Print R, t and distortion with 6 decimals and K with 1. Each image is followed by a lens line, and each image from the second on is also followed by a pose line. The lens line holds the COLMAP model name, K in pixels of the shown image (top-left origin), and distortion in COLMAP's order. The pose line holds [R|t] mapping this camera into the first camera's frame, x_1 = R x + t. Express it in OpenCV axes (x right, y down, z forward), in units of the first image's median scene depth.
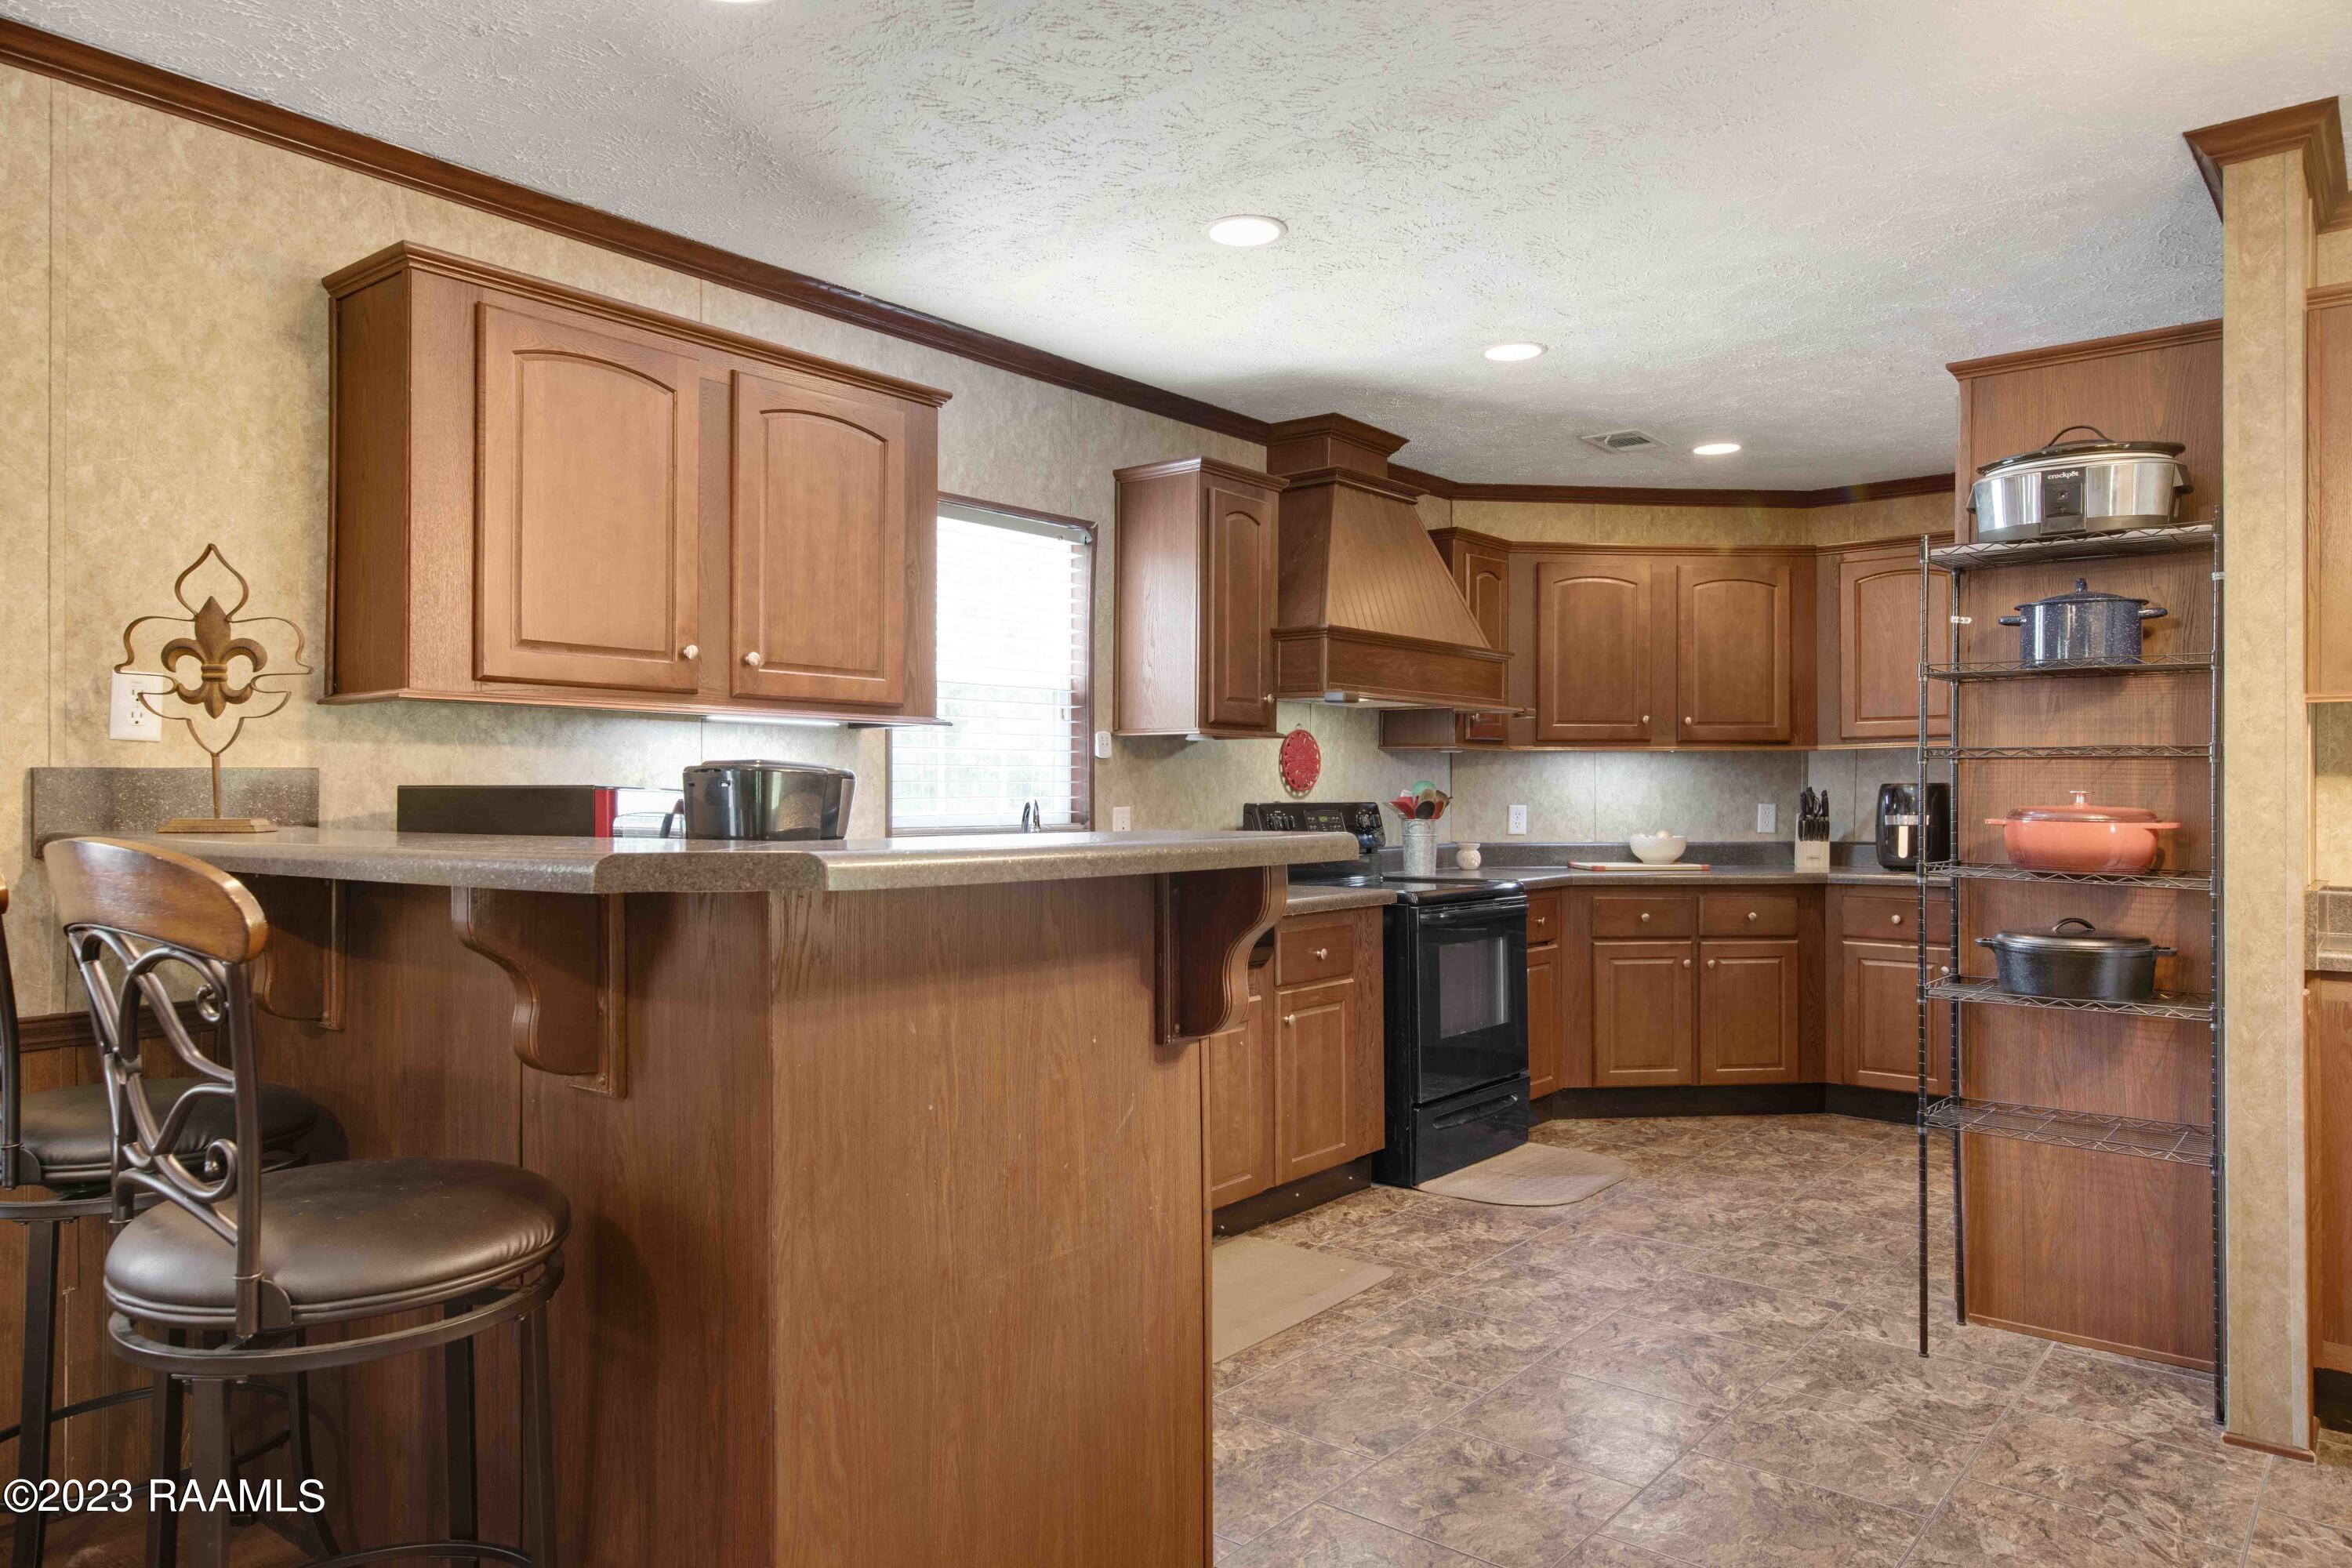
lens RADIAL K [[1524.9, 0, 1181.4], [0, 1524.9, 784.8], [0, 0, 1]] dist [0.030887, -0.015030]
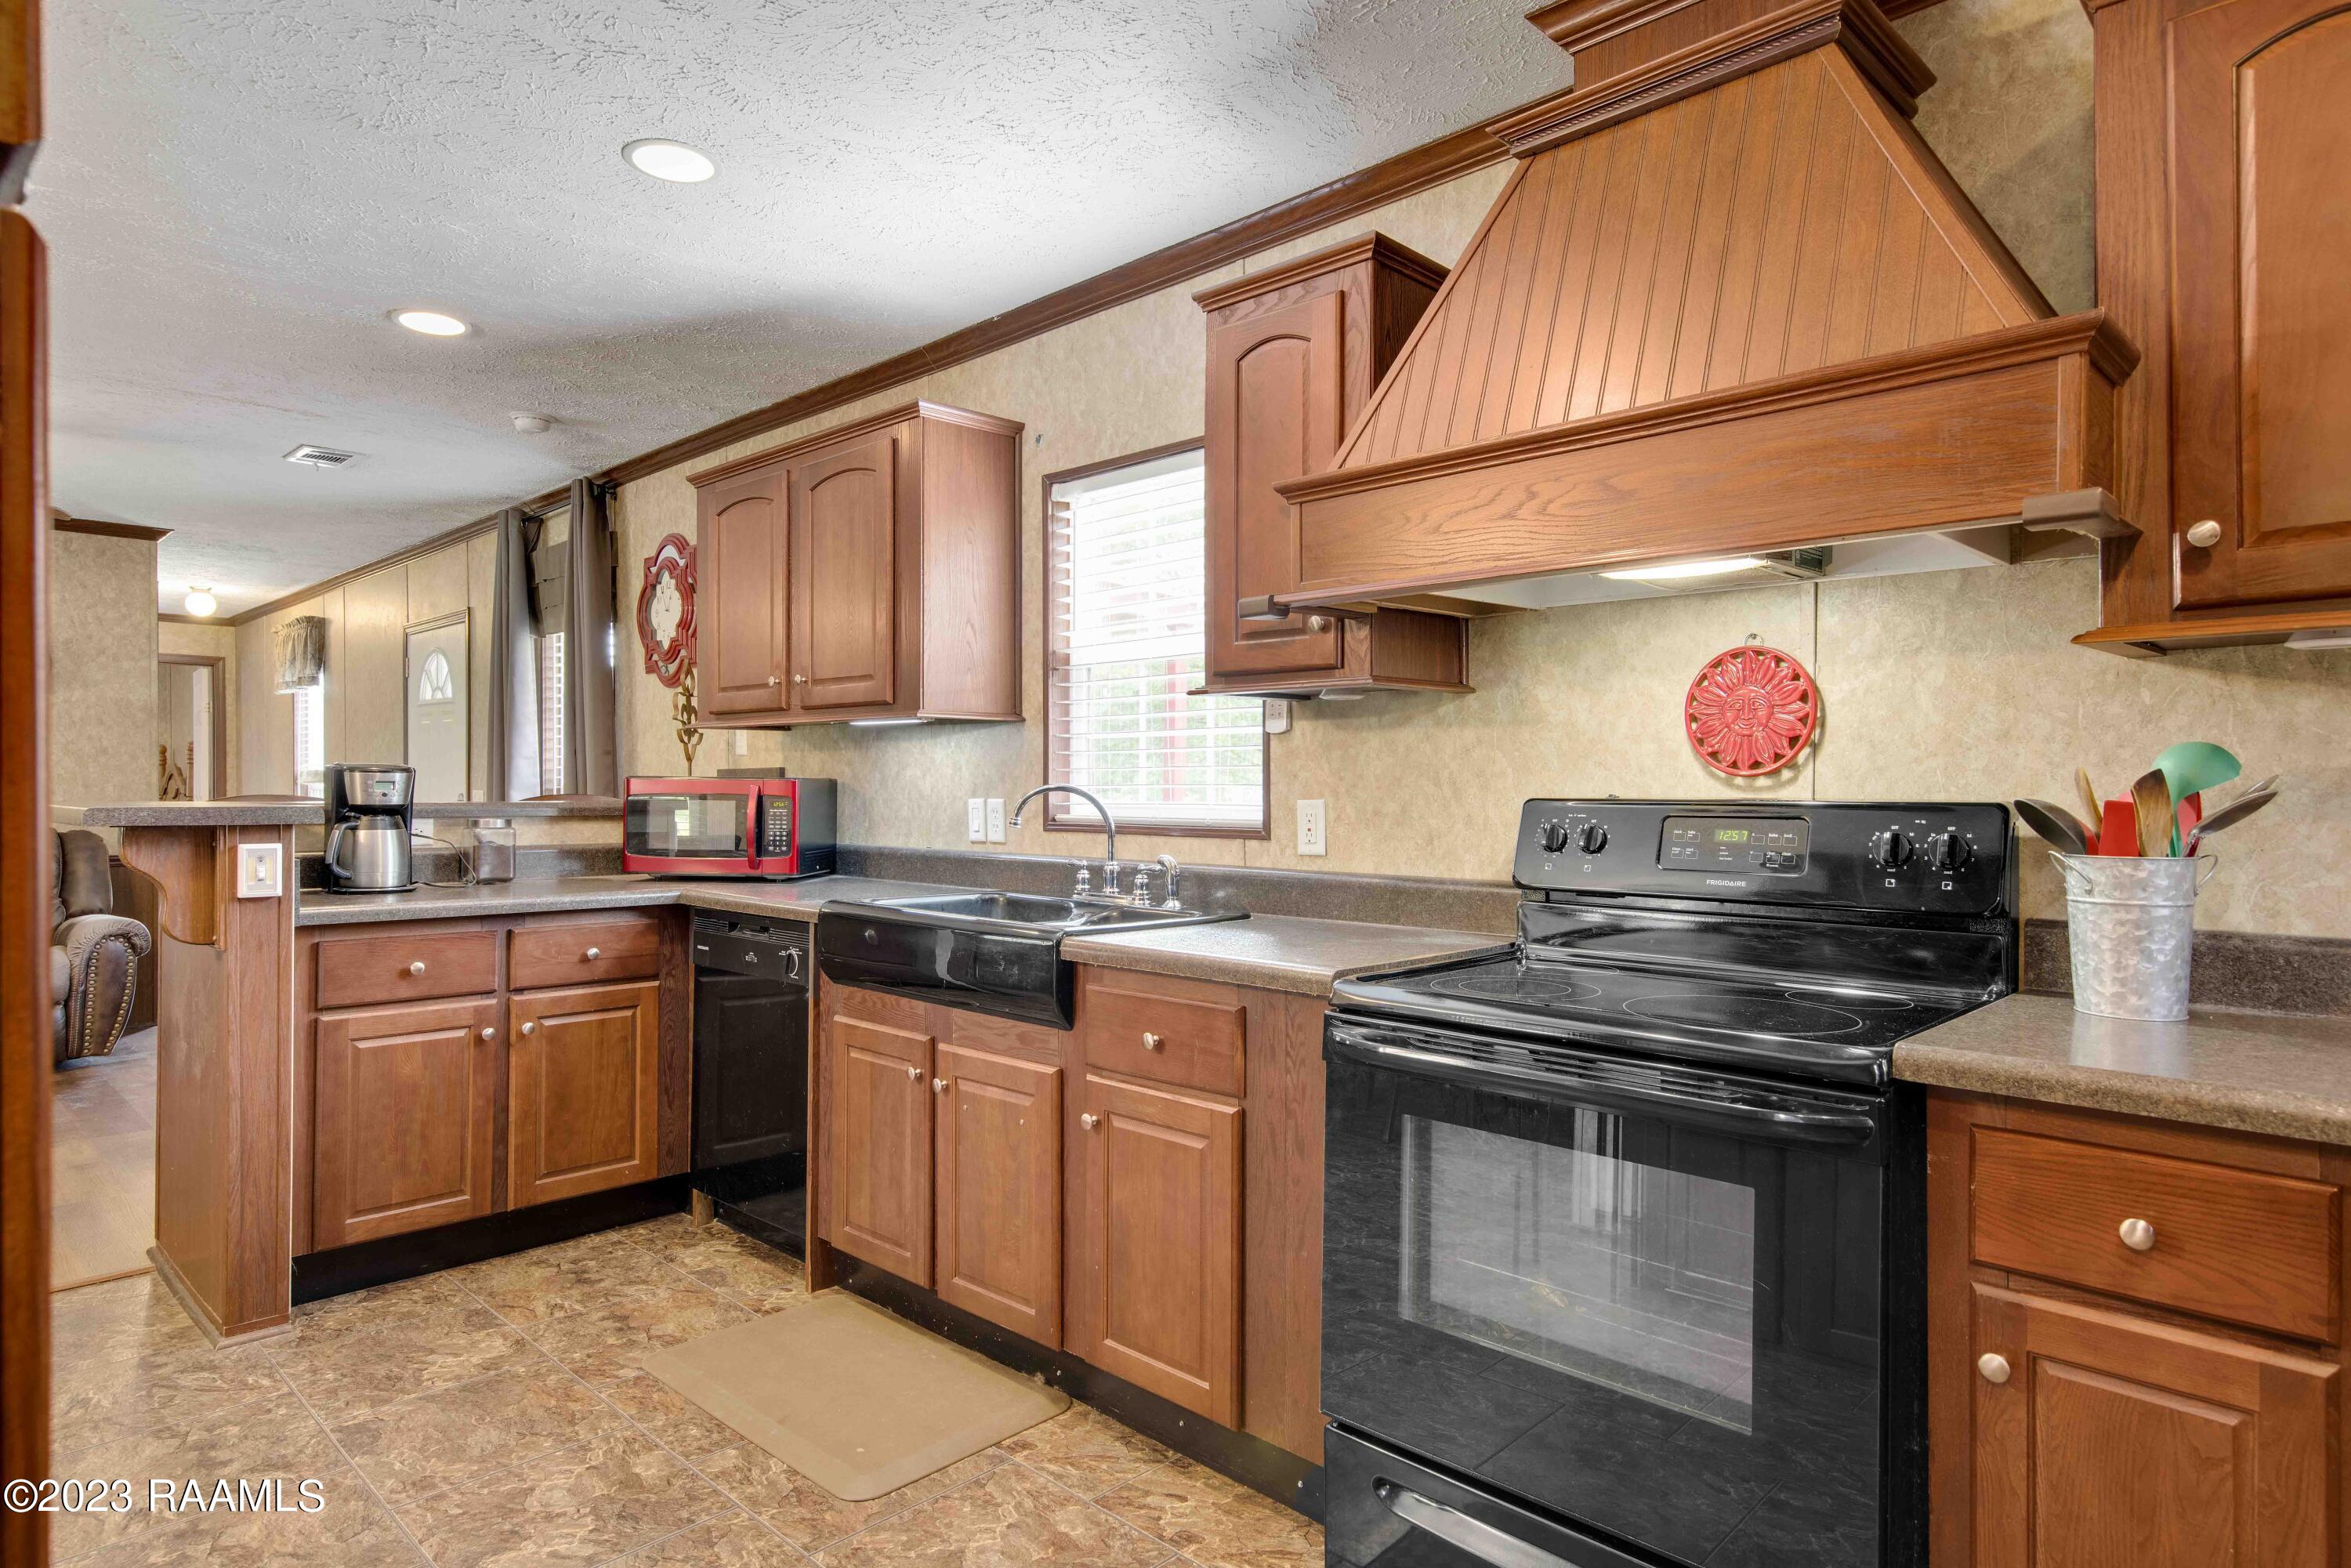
lens RADIAL K [[1326.2, 0, 1174.3], [0, 1326.2, 786.0], [0, 0, 1]] dist [0.016962, -0.005583]
pose [[-0.087357, -0.000081, -0.996177, 0.595771], [0.001919, 0.999998, -0.000249, 0.008395], [0.996175, -0.001934, -0.087356, 1.010161]]
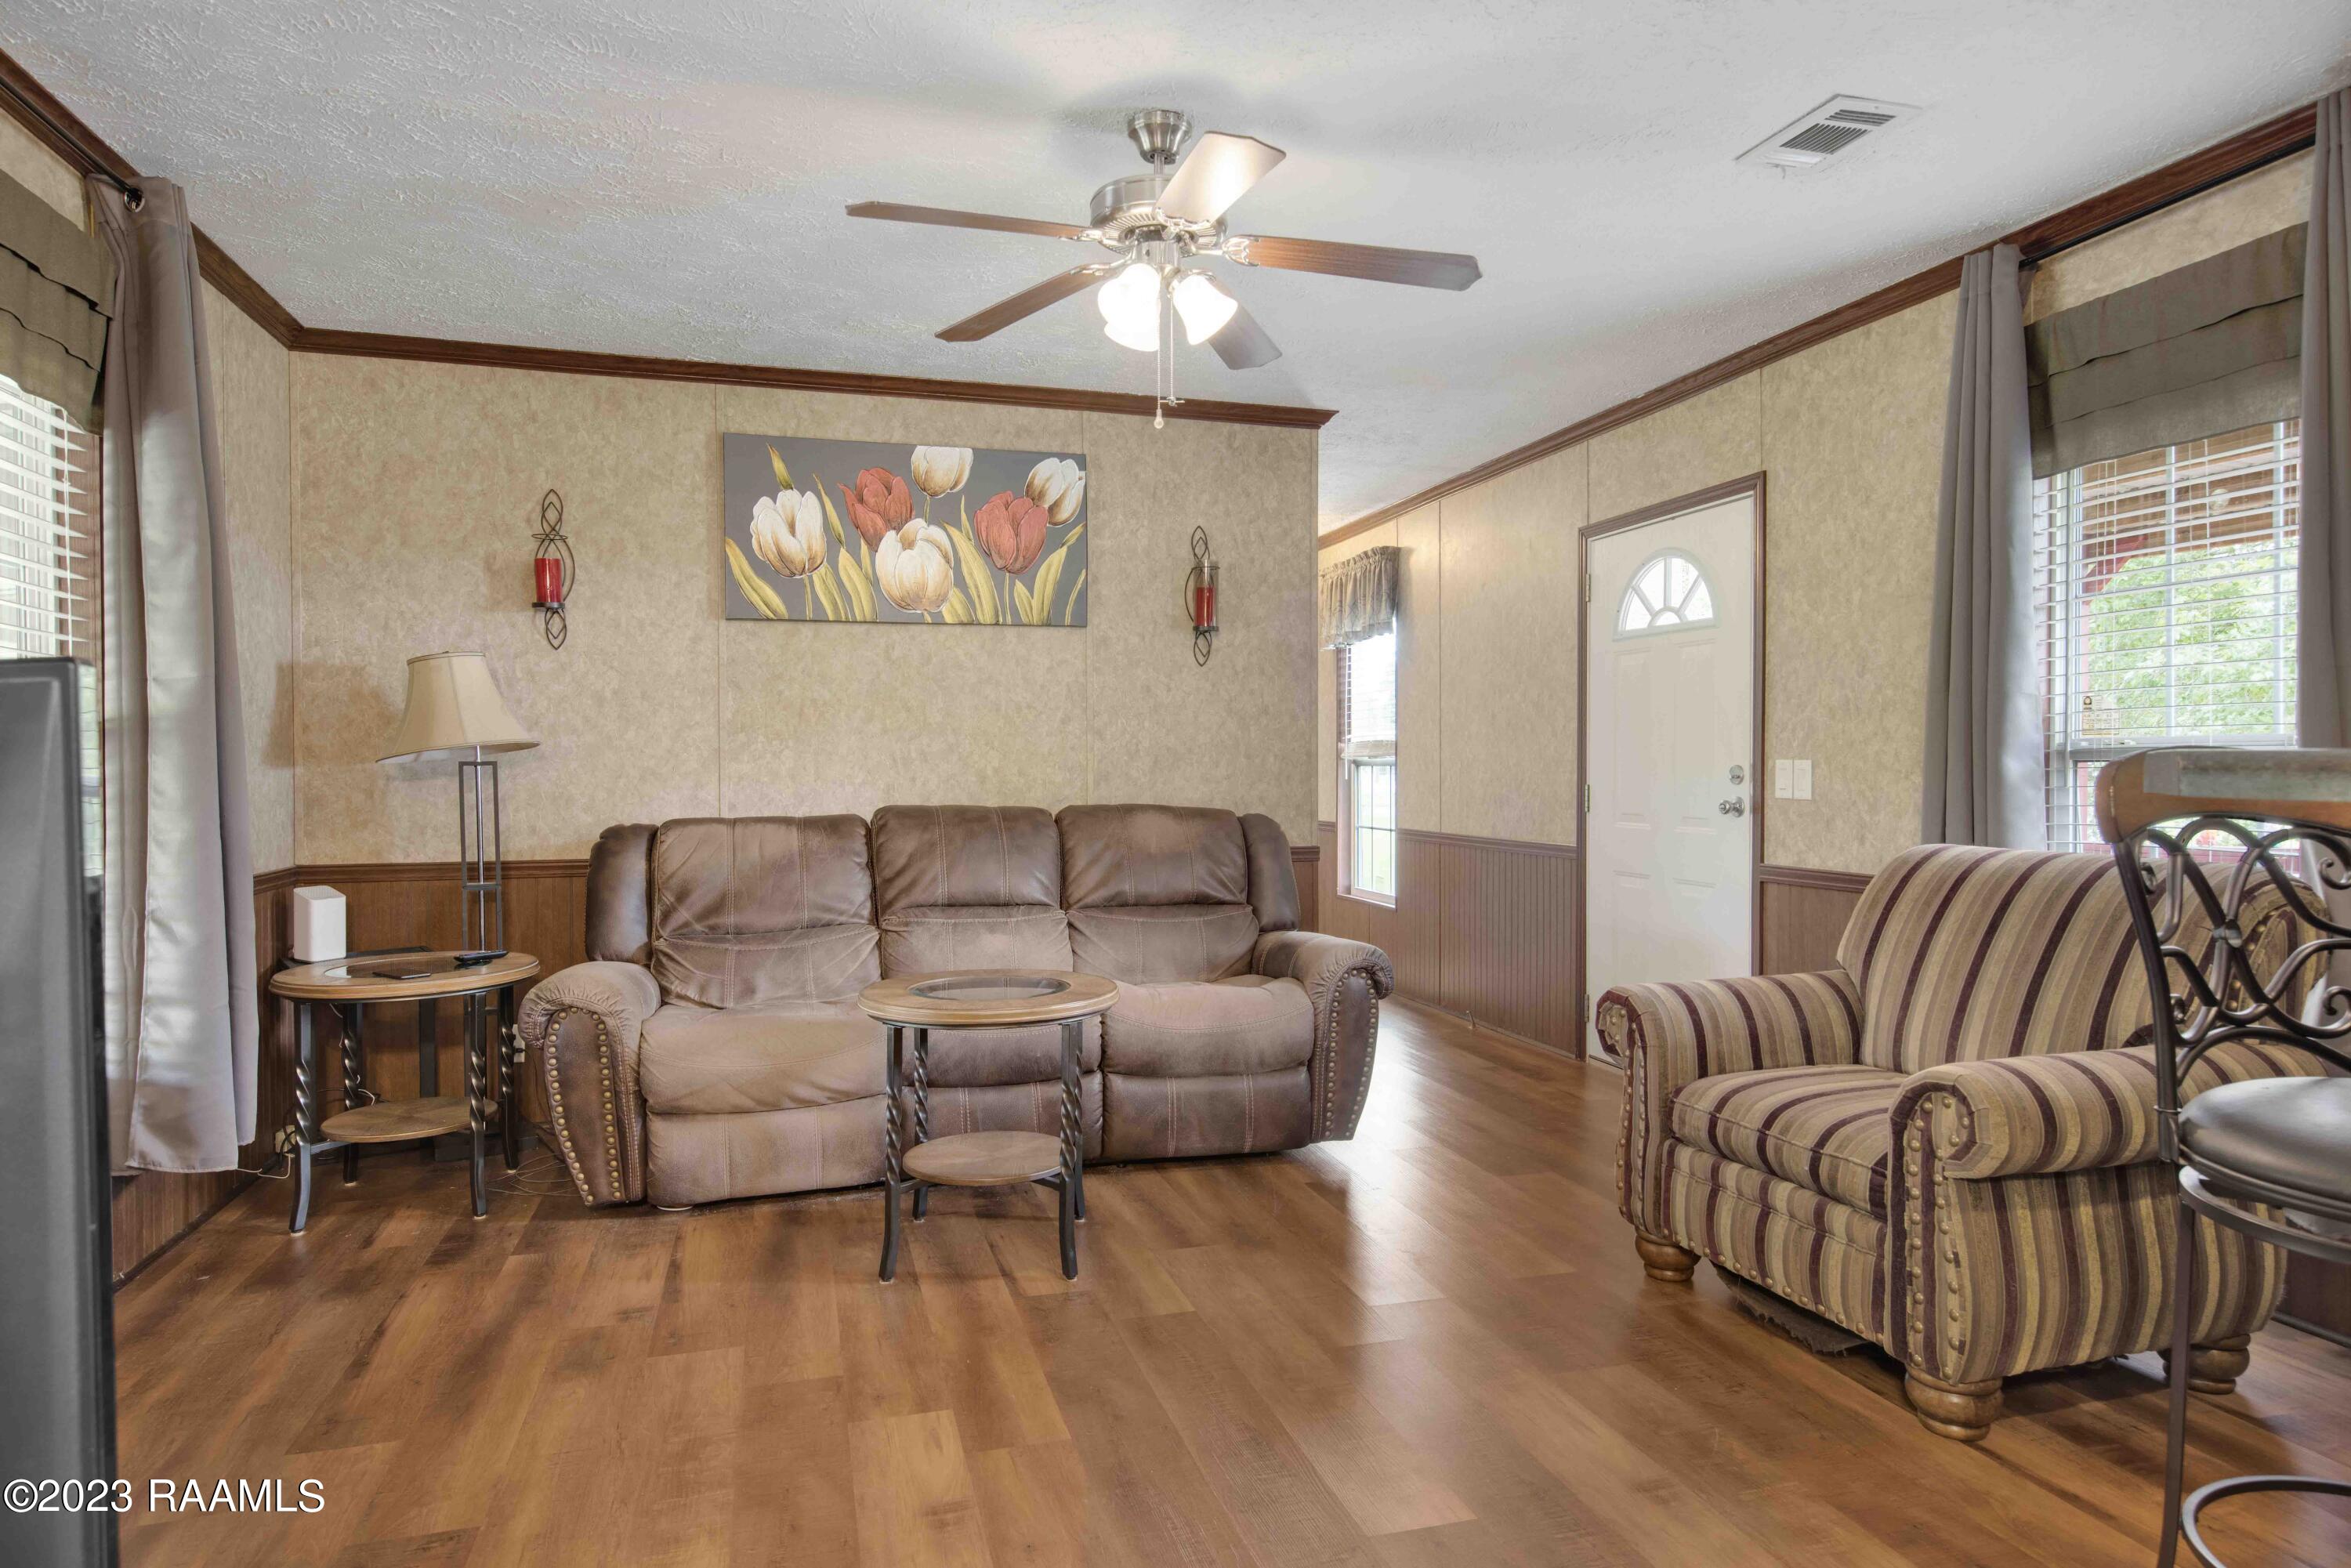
lens RADIAL K [[1326.2, 0, 1154.8], [0, 1326.2, 783.1], [0, 0, 1]] dist [0.016962, -0.005583]
pose [[-0.569048, 0.006770, -0.822276, 0.233035], [0.001768, 0.999974, 0.007009, 0.019538], [0.822302, 0.002535, -0.569045, 0.328531]]
